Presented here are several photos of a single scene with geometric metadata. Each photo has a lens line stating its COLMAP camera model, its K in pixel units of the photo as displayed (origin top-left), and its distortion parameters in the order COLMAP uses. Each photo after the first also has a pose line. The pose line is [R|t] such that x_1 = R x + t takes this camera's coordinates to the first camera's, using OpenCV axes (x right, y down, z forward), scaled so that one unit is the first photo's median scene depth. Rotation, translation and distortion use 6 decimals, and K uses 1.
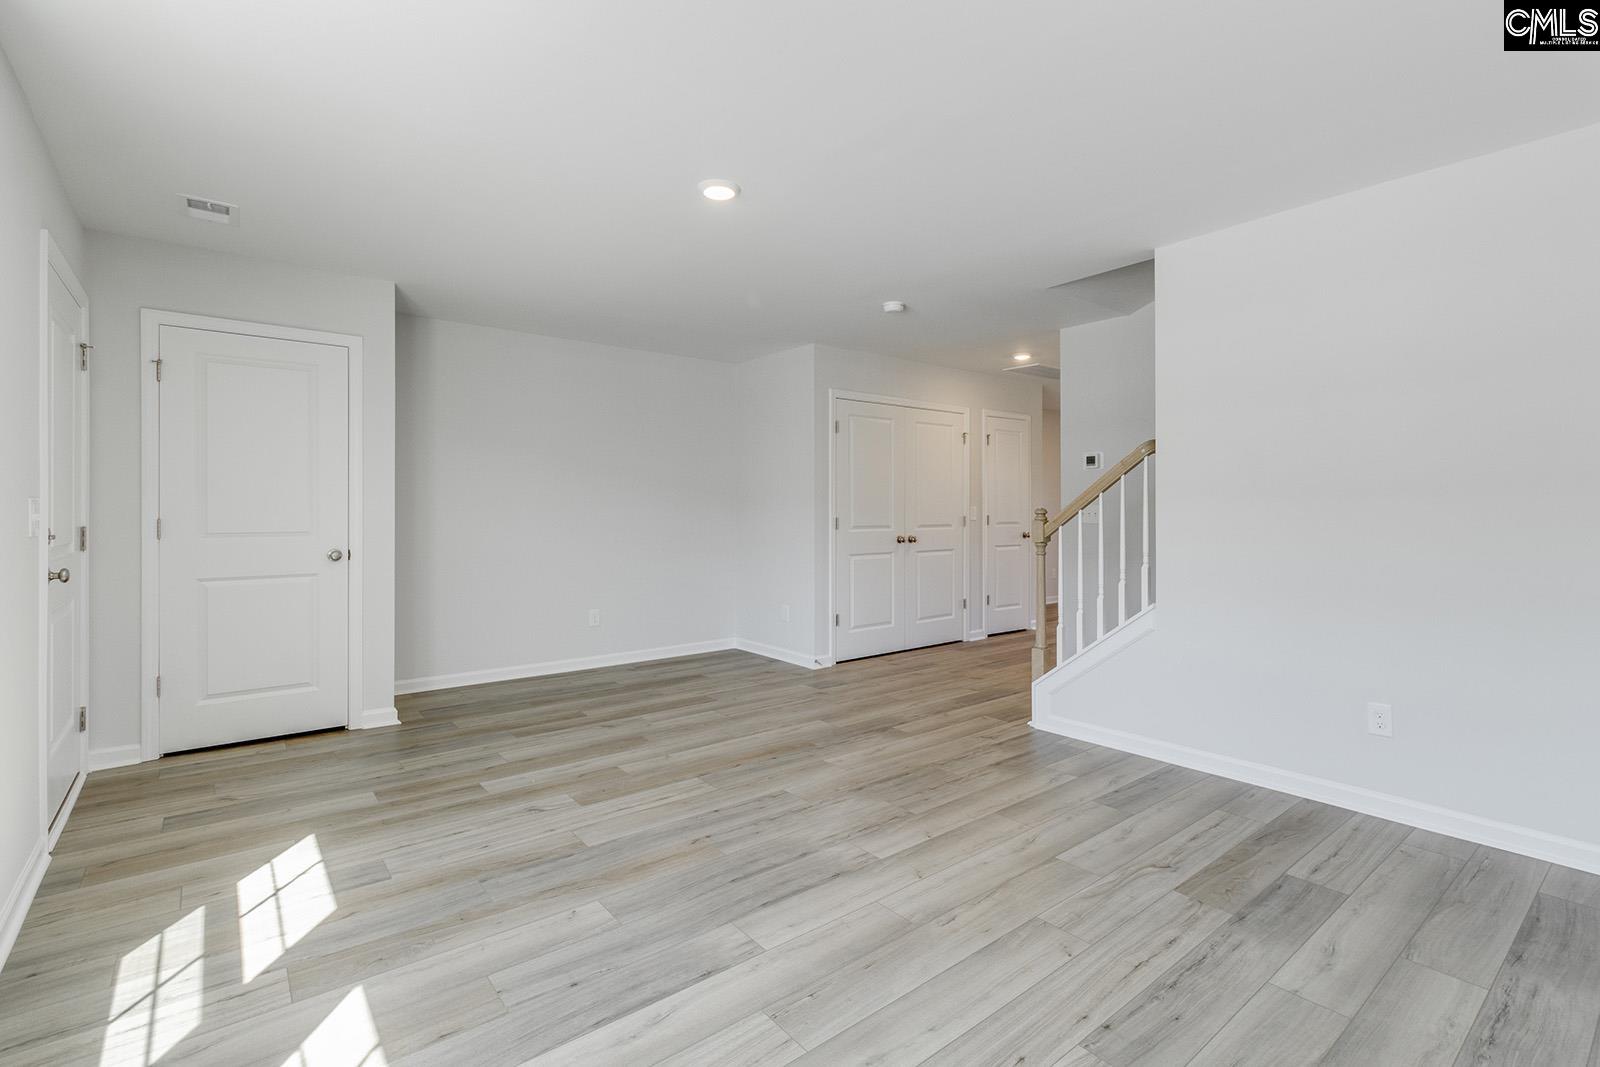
lens RADIAL K [[739.0, 0, 819.4], [0, 739.0, 510.1], [0, 0, 1]] dist [0.008327, -0.001430]
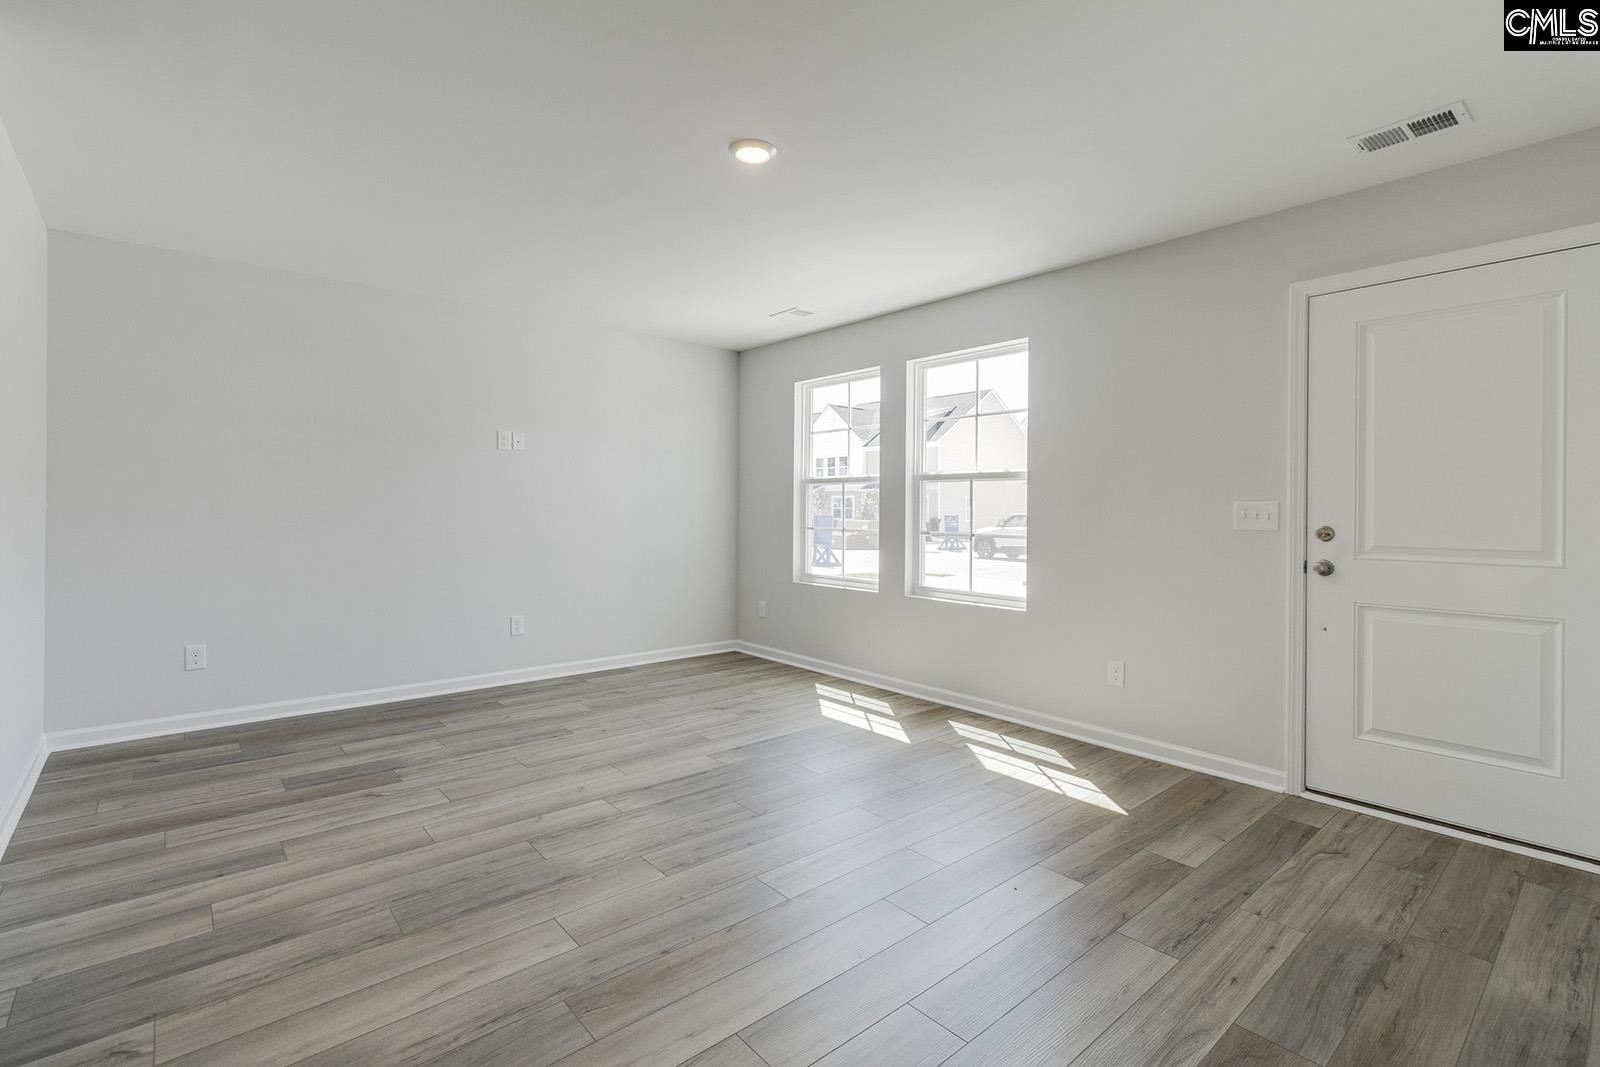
lens RADIAL K [[736.4, 0, 814.9], [0, 736.4, 512.7], [0, 0, 1]] dist [0.002140, 0.000342]
pose [[-0.999462, -0.008597, -0.031654, -0.209458], [-0.008782, 0.999945, 0.005700, 0.004080], [0.031603, 0.005974, -0.999483, 2.128169]]
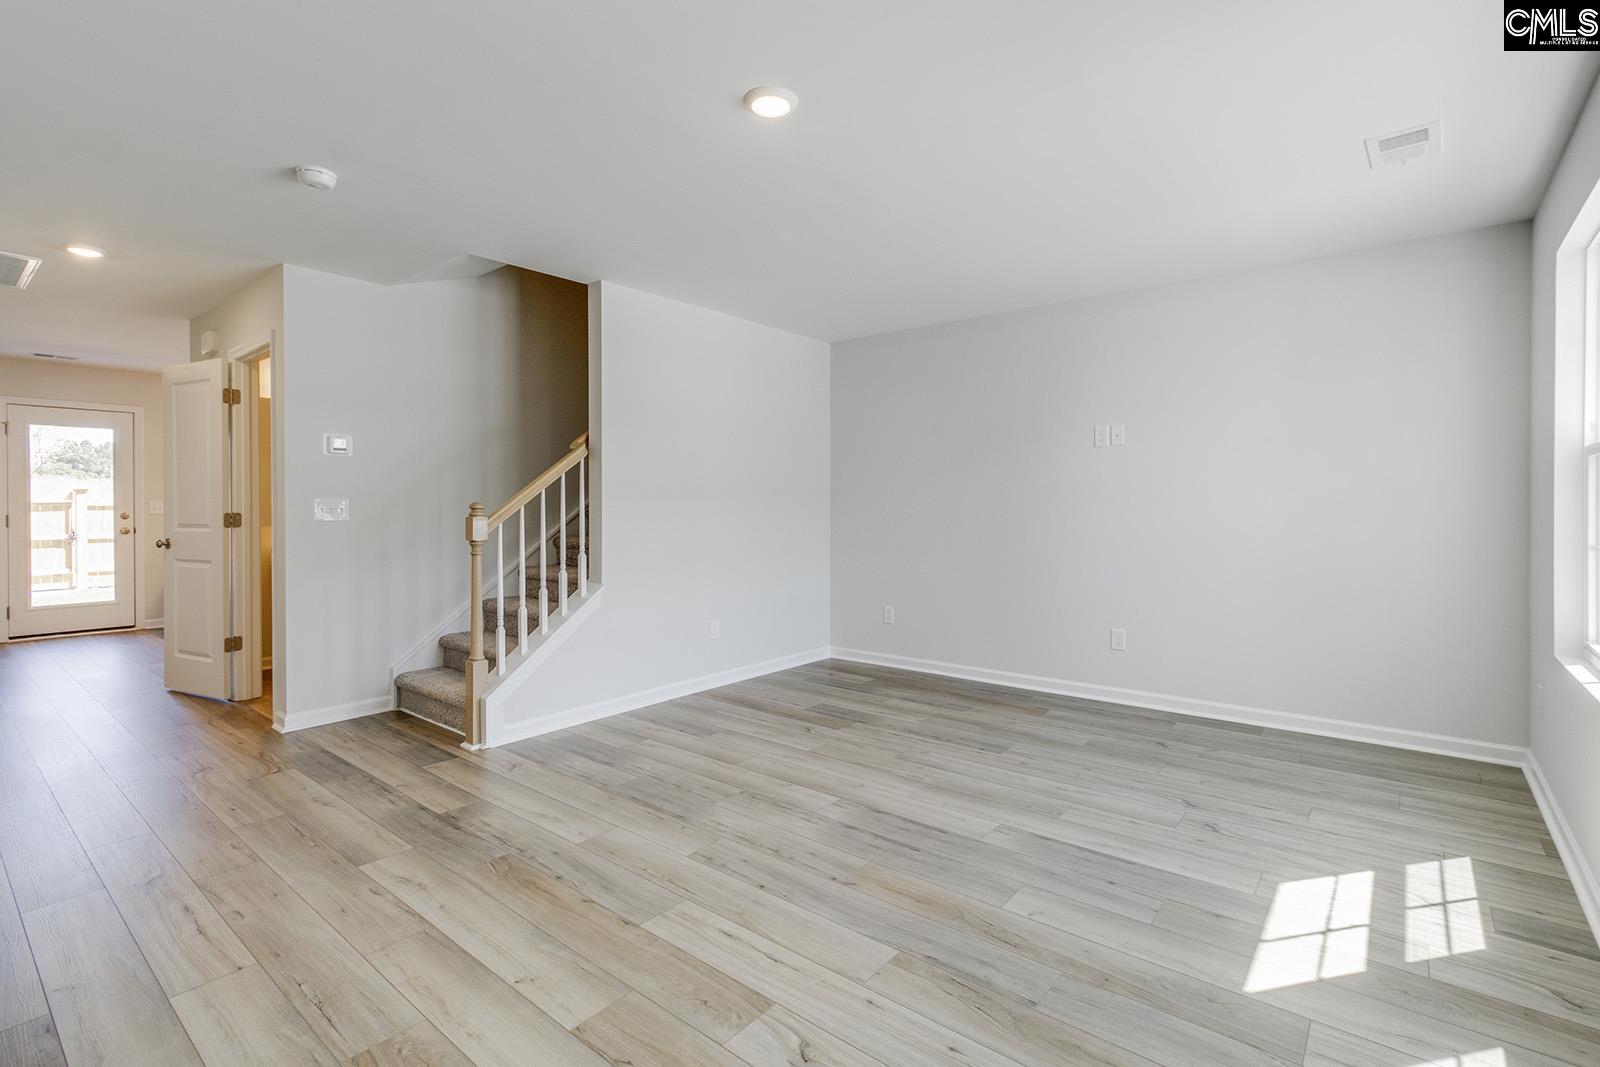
lens RADIAL K [[736.4, 0, 814.9], [0, 736.4, 512.7], [0, 0, 1]] dist [0.002140, 0.000342]
pose [[-0.205272, -0.007209, 0.978678, -1.030271], [0.000643, 0.999972, 0.007501, 0.005346], [-0.978705, 0.002169, -0.205262, 1.248071]]
